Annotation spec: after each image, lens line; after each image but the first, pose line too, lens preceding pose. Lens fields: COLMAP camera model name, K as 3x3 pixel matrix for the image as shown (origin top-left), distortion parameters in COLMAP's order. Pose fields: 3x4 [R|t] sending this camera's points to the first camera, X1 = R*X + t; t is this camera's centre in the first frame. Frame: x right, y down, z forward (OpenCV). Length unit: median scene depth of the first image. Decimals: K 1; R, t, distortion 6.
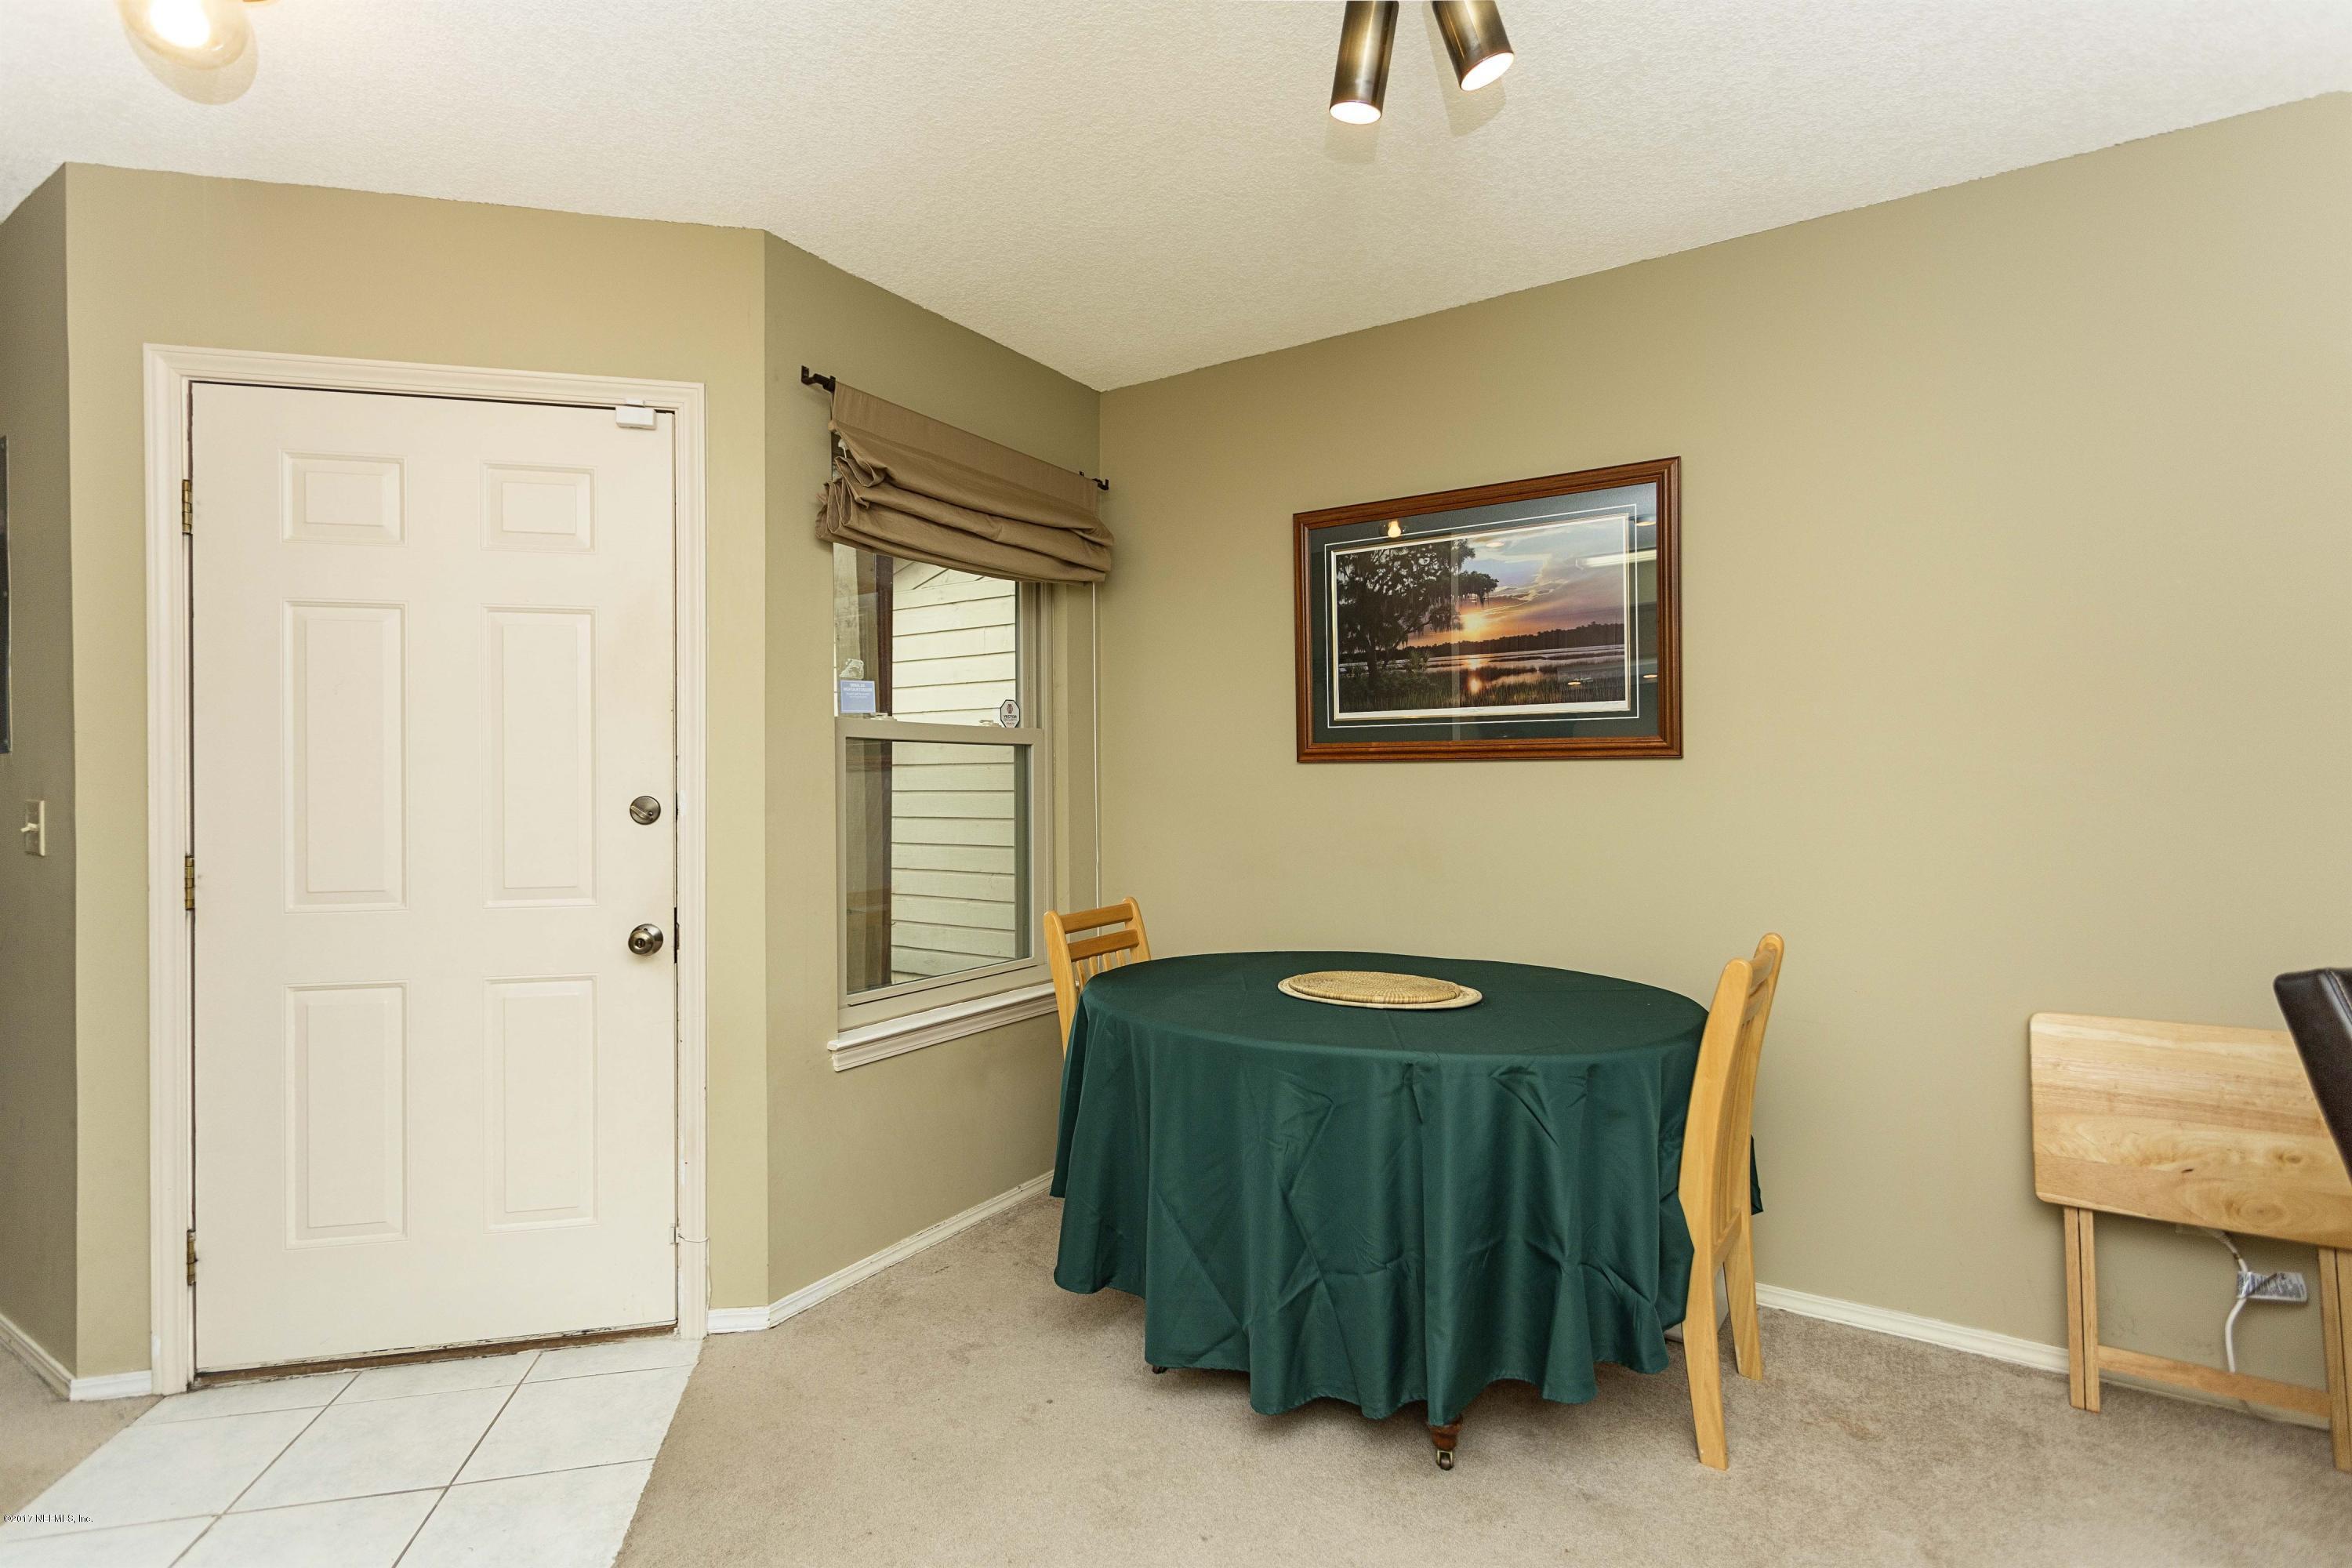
lens RADIAL K [[1050.8, 0, 1176.0], [0, 1050.8, 784.0], [0, 0, 1]] dist [0.002976, -0.000588]
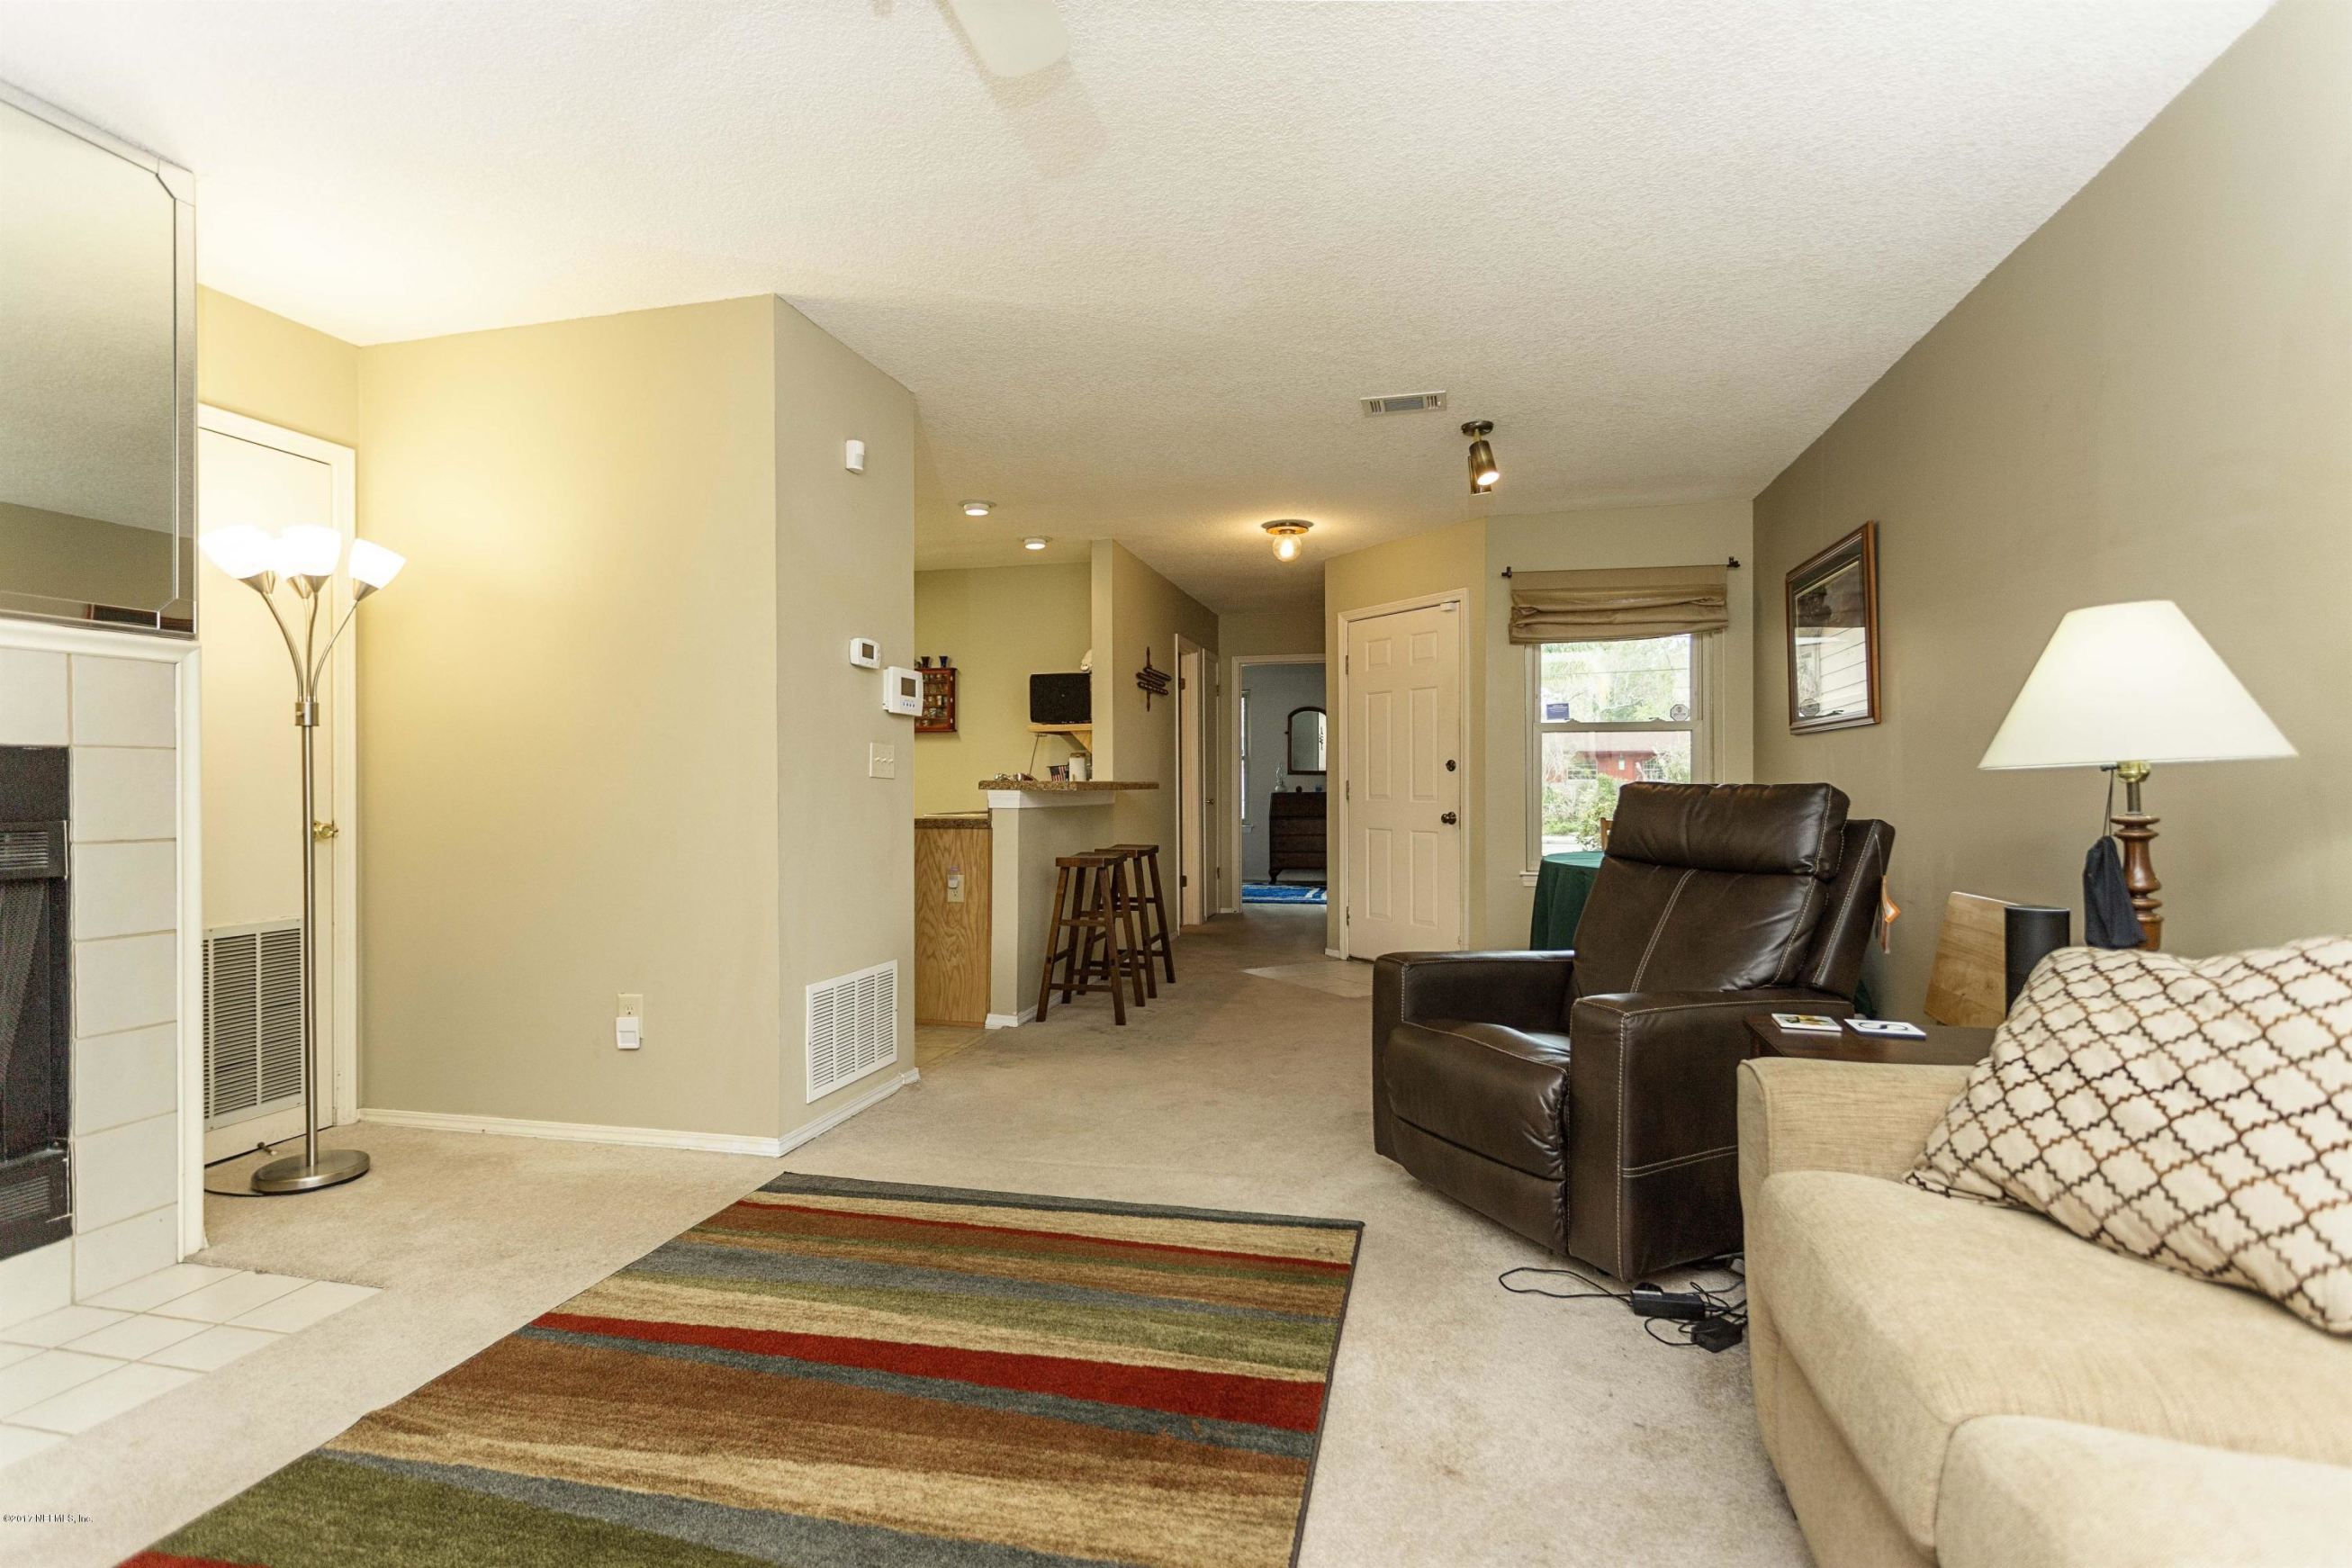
lens RADIAL K [[932.1, 0, 1176.0], [0, 932.1, 784.0], [0, 0, 1]] dist [-0.000125, -0.000039]
pose [[0.347617, 0.014336, -0.937527, 1.241854], [-0.002730, 0.999894, 0.014277, 0.035828], [0.937633, -0.002403, 0.347619, -0.337878]]
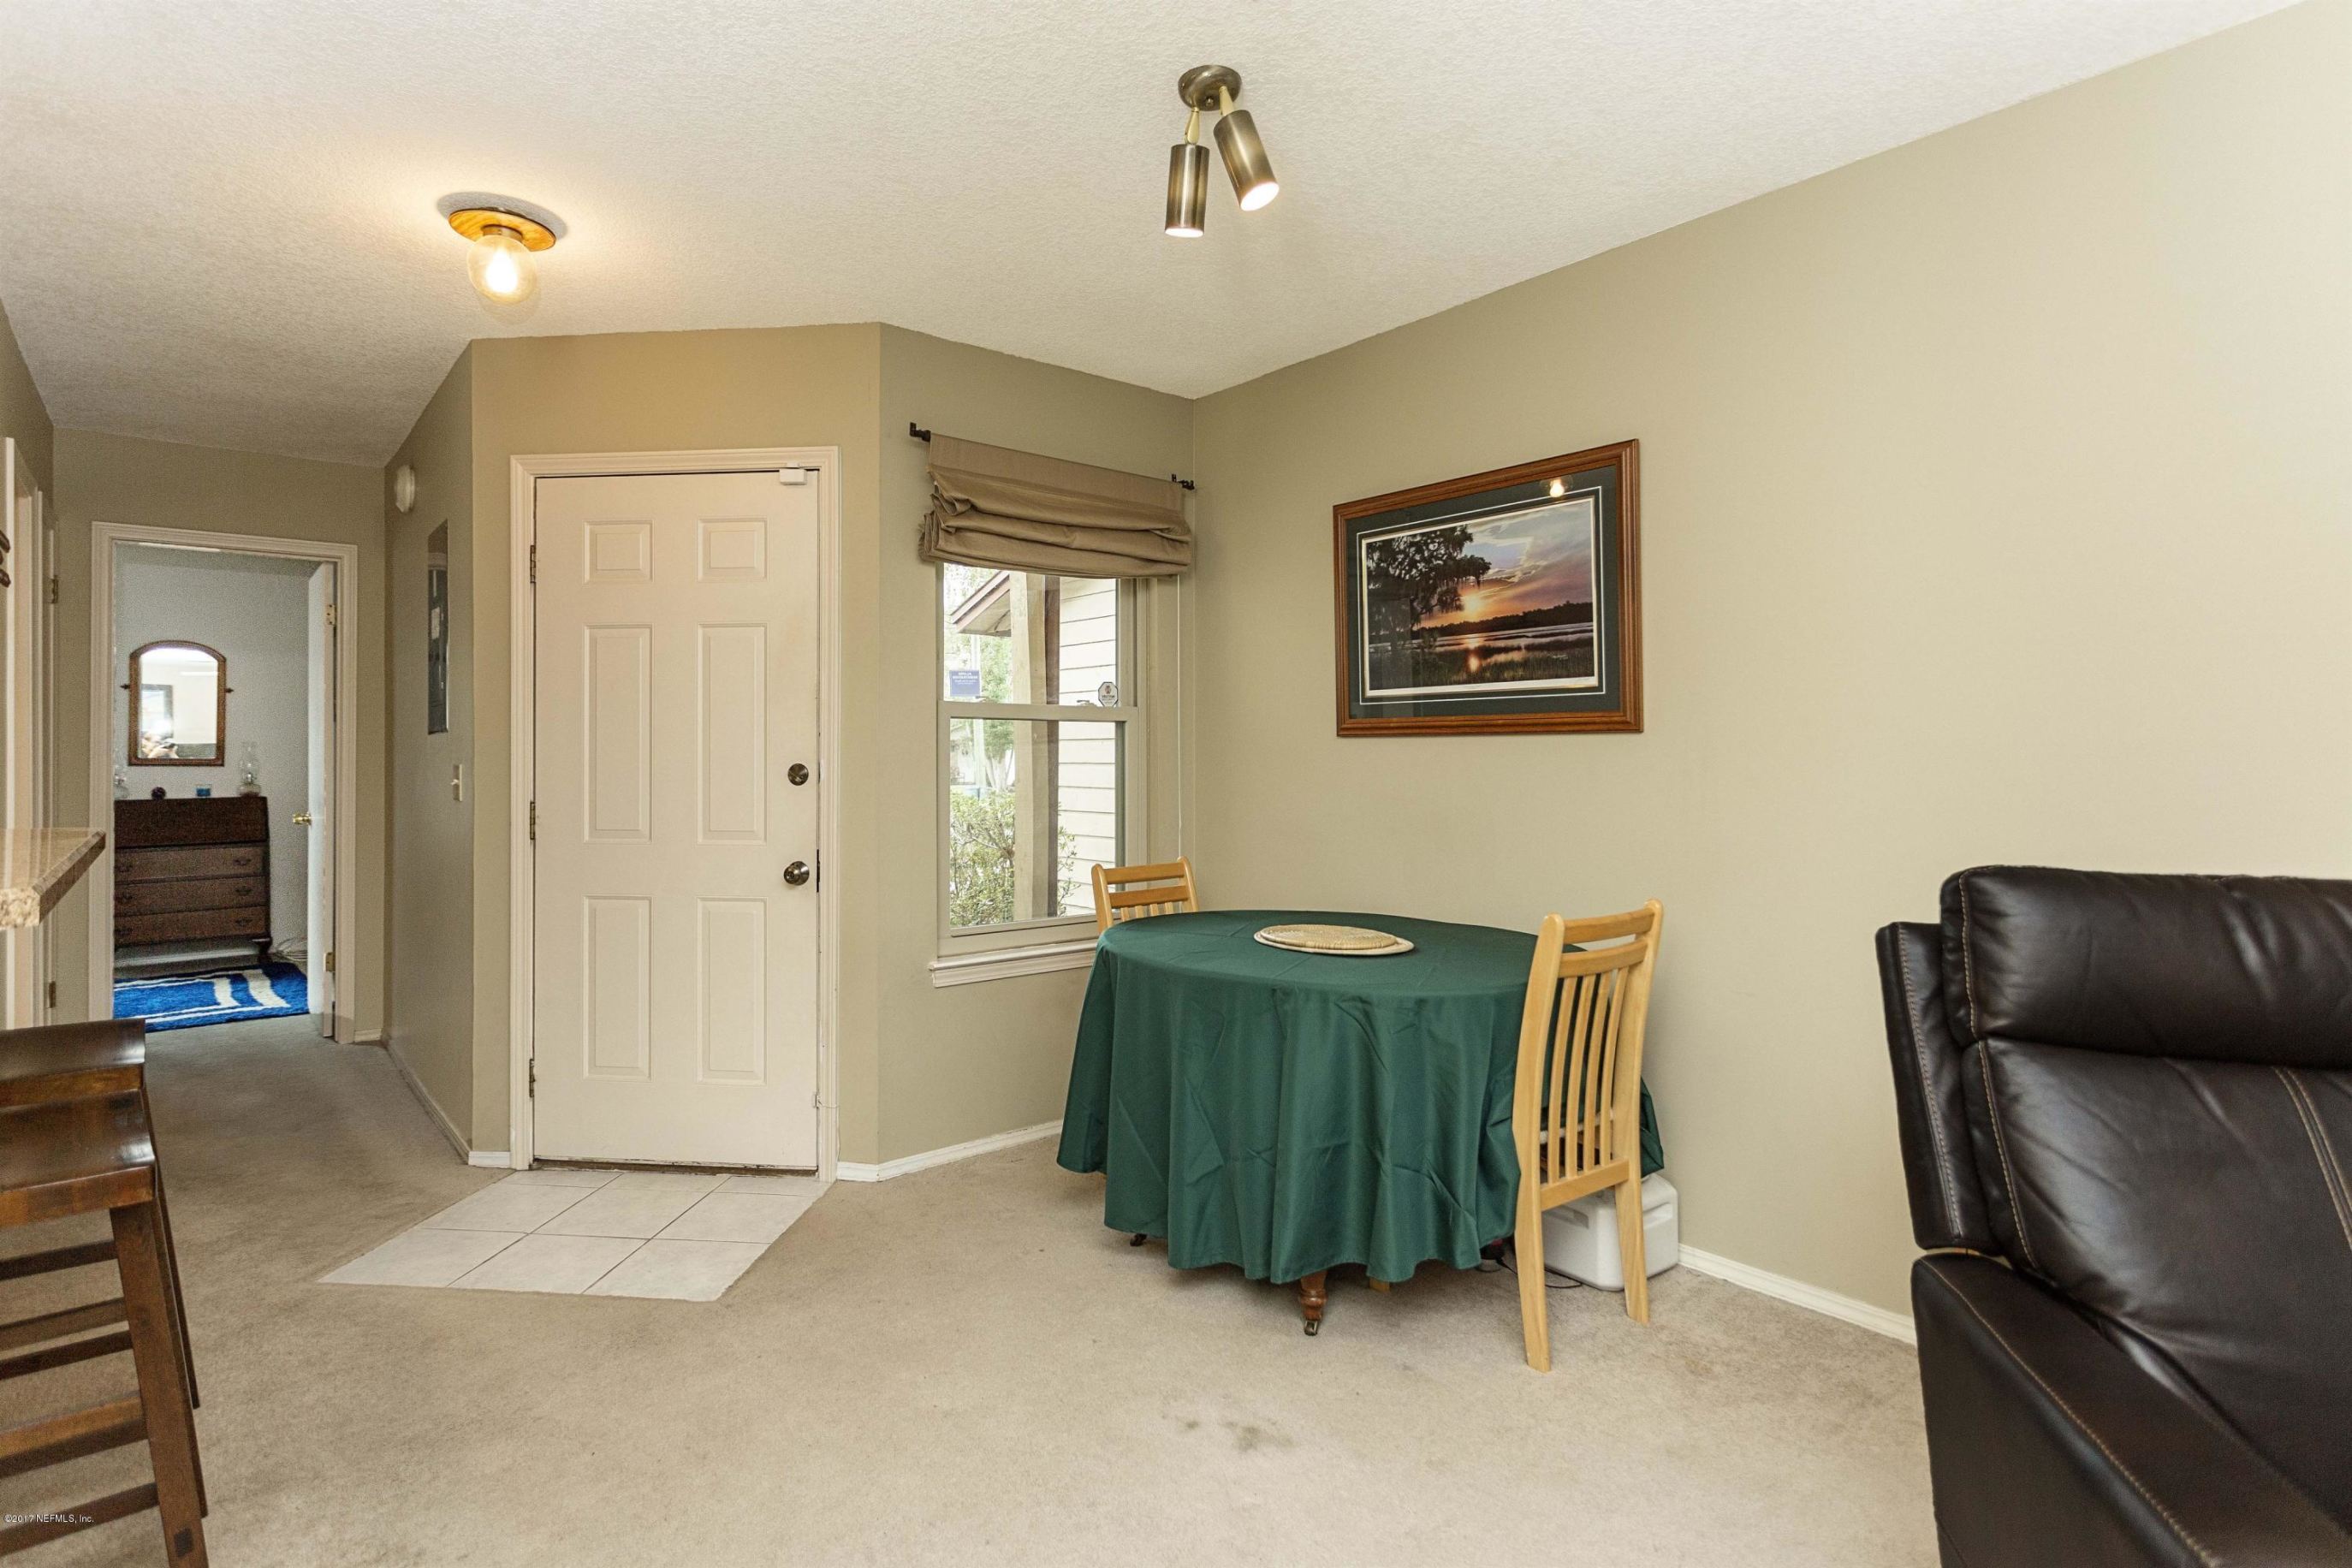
lens RADIAL K [[1233.4, 0, 1164.6], [0, 1233.4, 752.8], [0, 0, 1]] dist [-0.002351, -0.000017]
pose [[0.936983, 0.003031, -0.349363, 0.437213], [-0.005144, 0.999974, -0.005119, 0.003390], [0.349338, 0.006593, 0.936974, -0.268164]]
